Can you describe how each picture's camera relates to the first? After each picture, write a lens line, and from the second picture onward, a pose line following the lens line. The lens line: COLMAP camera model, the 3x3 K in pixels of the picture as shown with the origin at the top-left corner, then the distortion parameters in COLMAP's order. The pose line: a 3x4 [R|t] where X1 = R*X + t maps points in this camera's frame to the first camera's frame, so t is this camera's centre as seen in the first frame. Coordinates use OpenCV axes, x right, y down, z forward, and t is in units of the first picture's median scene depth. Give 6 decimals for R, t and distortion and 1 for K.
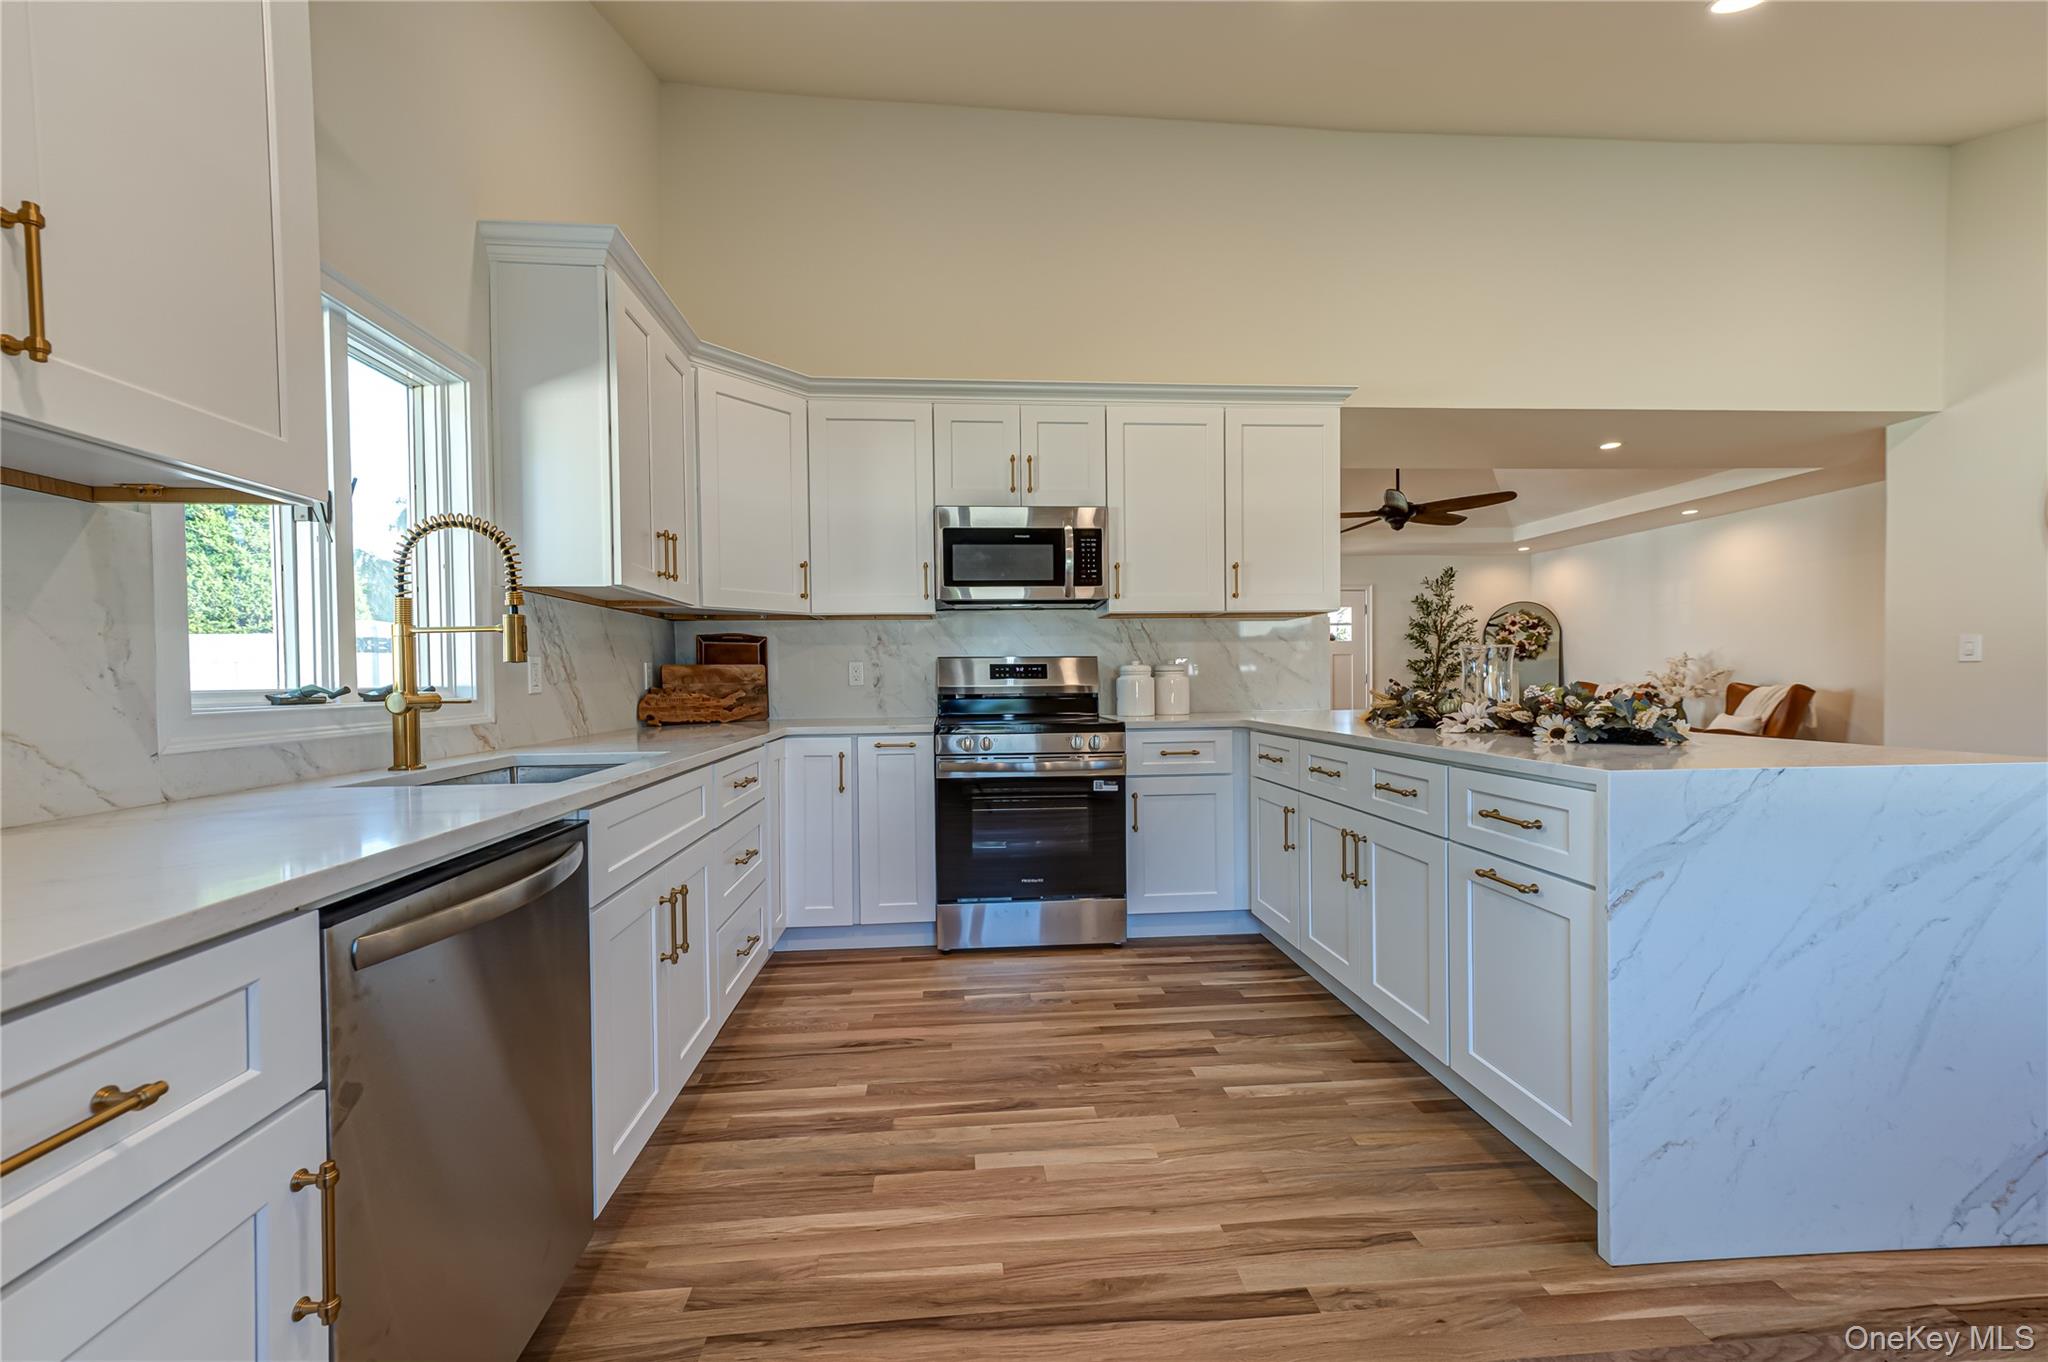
lens RADIAL K [[793.3, 0, 1012.0], [0, 793.3, 694.1], [0, 0, 1]] dist [0.002521, 0.000184]
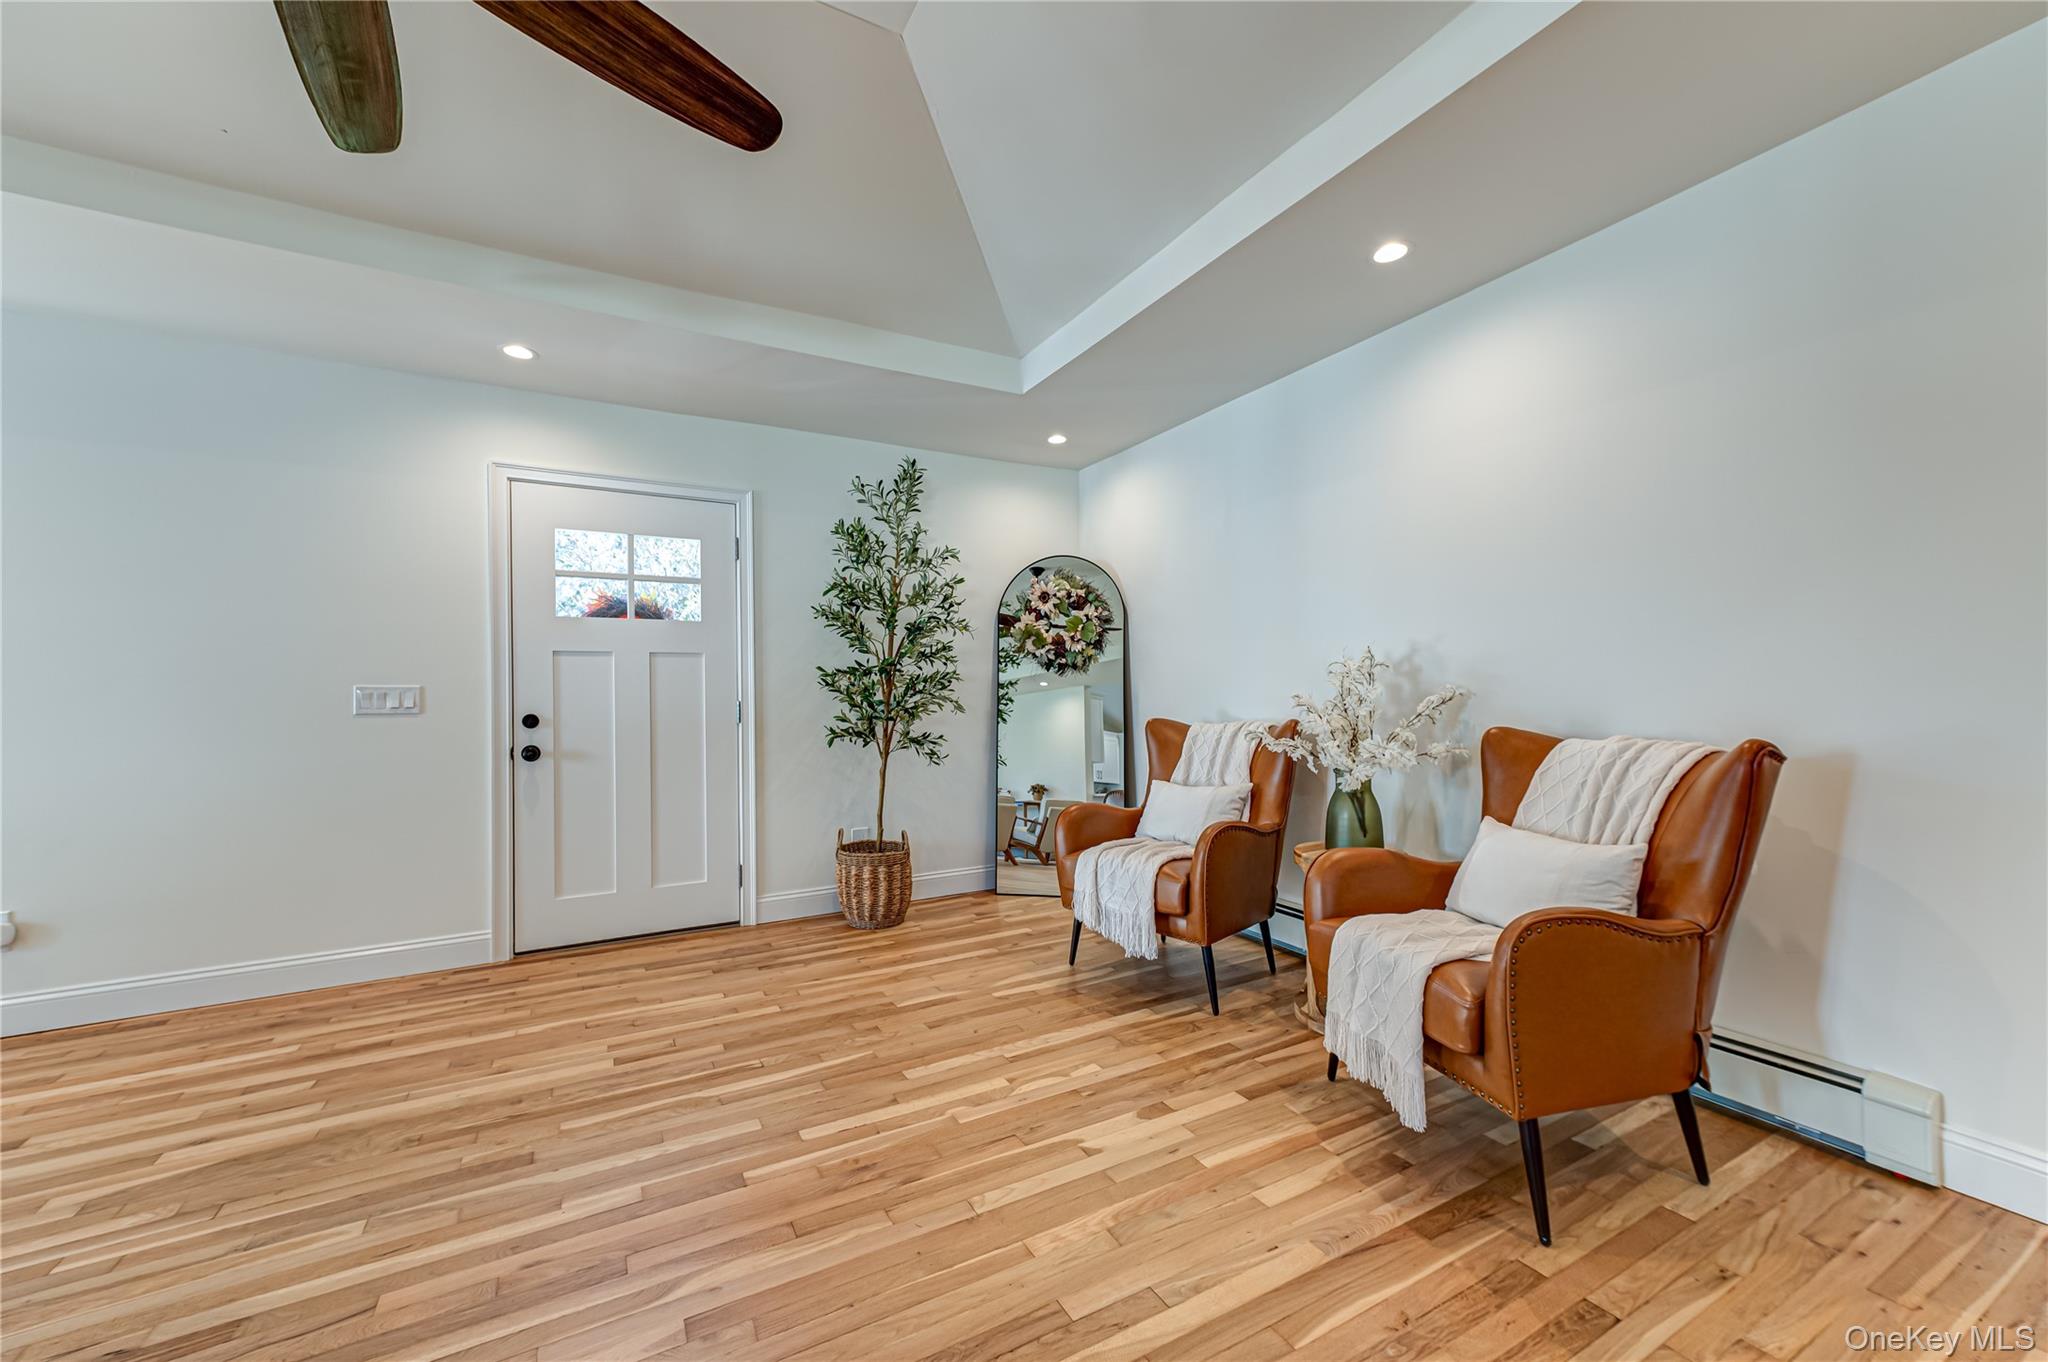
lens RADIAL K [[793.3, 0, 1012.0], [0, 793.3, 694.1], [0, 0, 1]] dist [0.002521, 0.000184]
pose [[0.914352, 0.006036, 0.404875, 0.422207], [0.007321, 0.999479, -0.031434, -0.014559], [-0.404854, 0.031706, 0.913832, 0.572837]]
